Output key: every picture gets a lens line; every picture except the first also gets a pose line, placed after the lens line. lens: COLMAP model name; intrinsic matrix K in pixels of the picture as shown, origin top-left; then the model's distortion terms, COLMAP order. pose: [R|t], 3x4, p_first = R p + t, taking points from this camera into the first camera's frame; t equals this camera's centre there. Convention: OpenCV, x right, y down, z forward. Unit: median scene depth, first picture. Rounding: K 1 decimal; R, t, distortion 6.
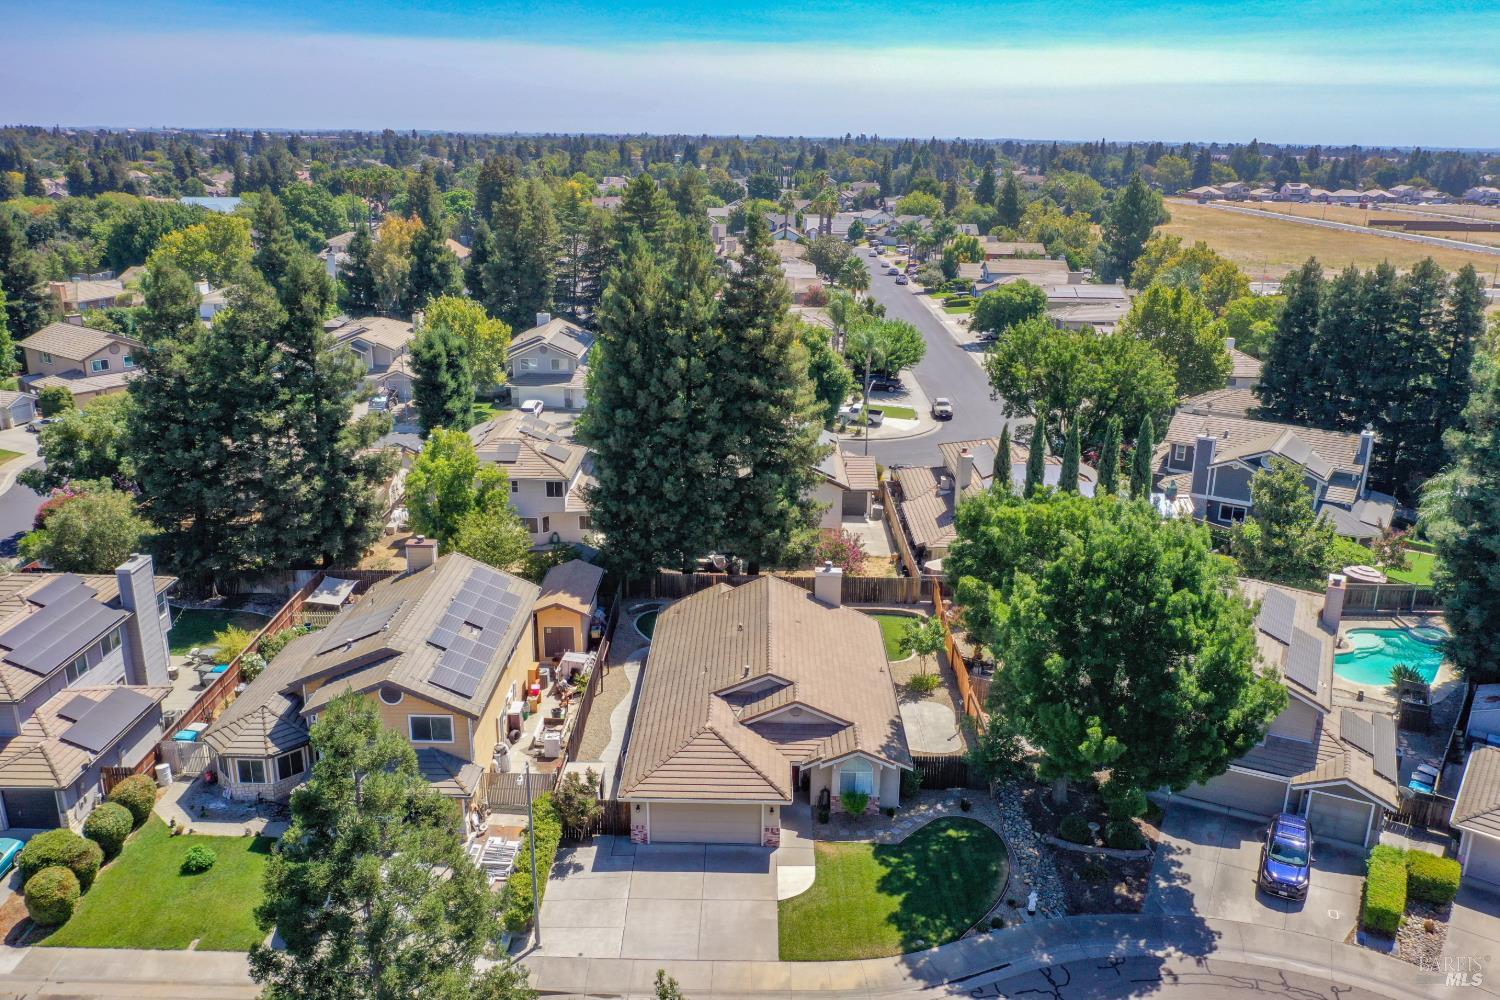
lens RADIAL K [[1187.9, 0, 750.0], [0, 1187.9, 500.0], [0, 0, 1]] dist [-0.004259, 0.003475]
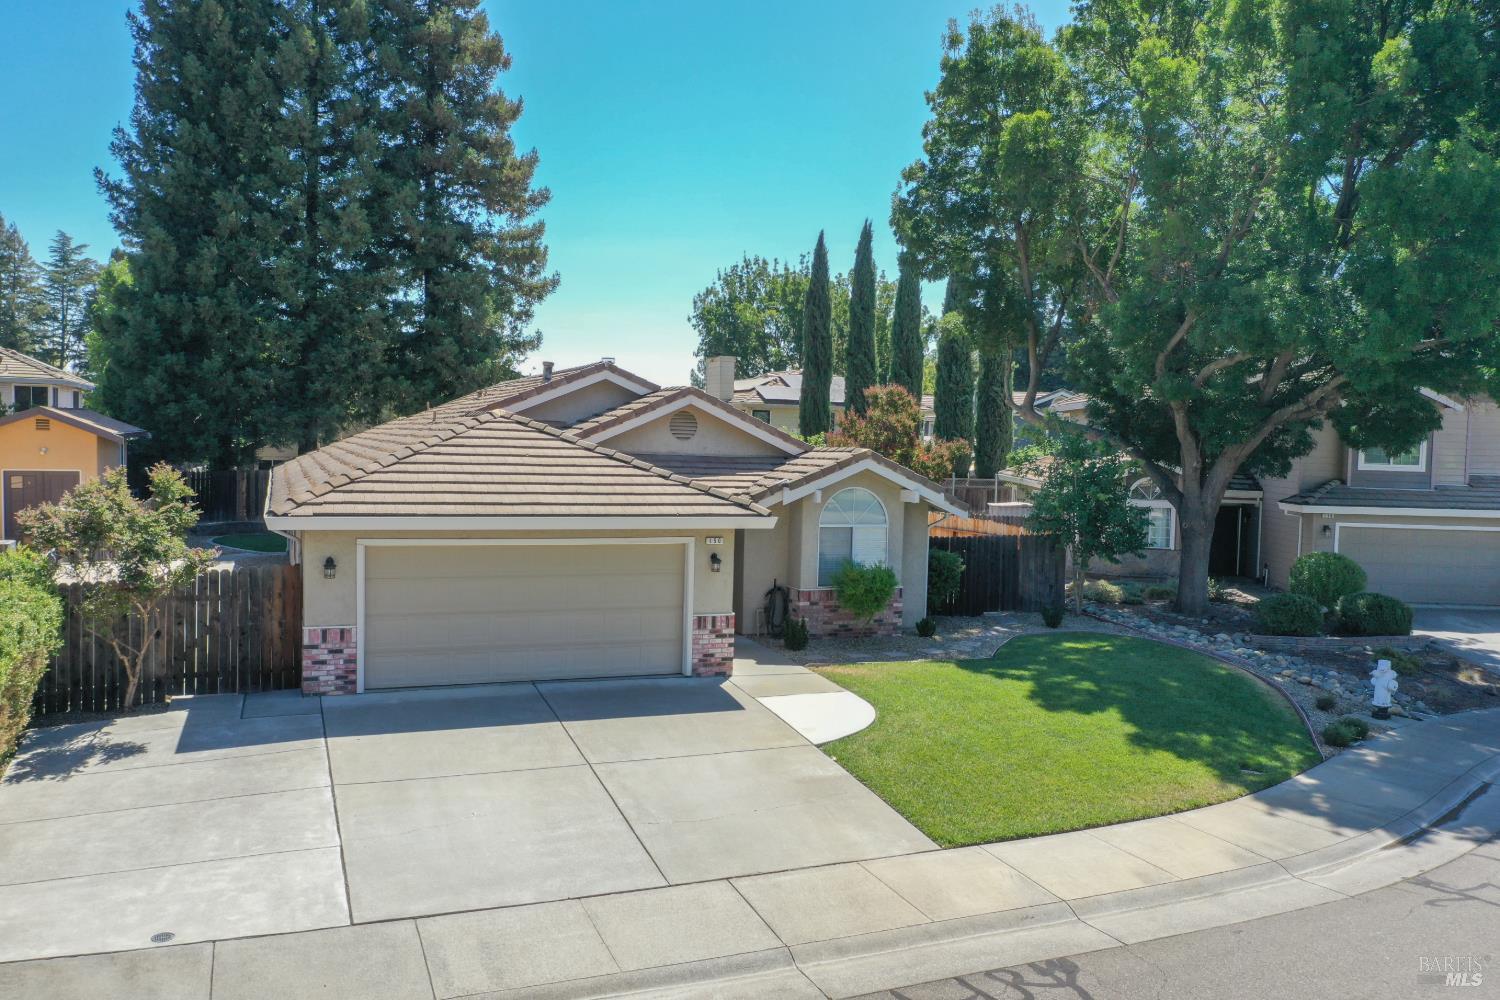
lens RADIAL K [[1187.9, 0, 750.0], [0, 1187.9, 500.0], [0, 0, 1]] dist [-0.004259, 0.003475]
pose [[0.924217, -0.007221, 0.381800, -0.111676], [0.098929, 0.970214, -0.221128, 0.324231], [-0.368832, 0.242141, 0.897402, 0.658922]]
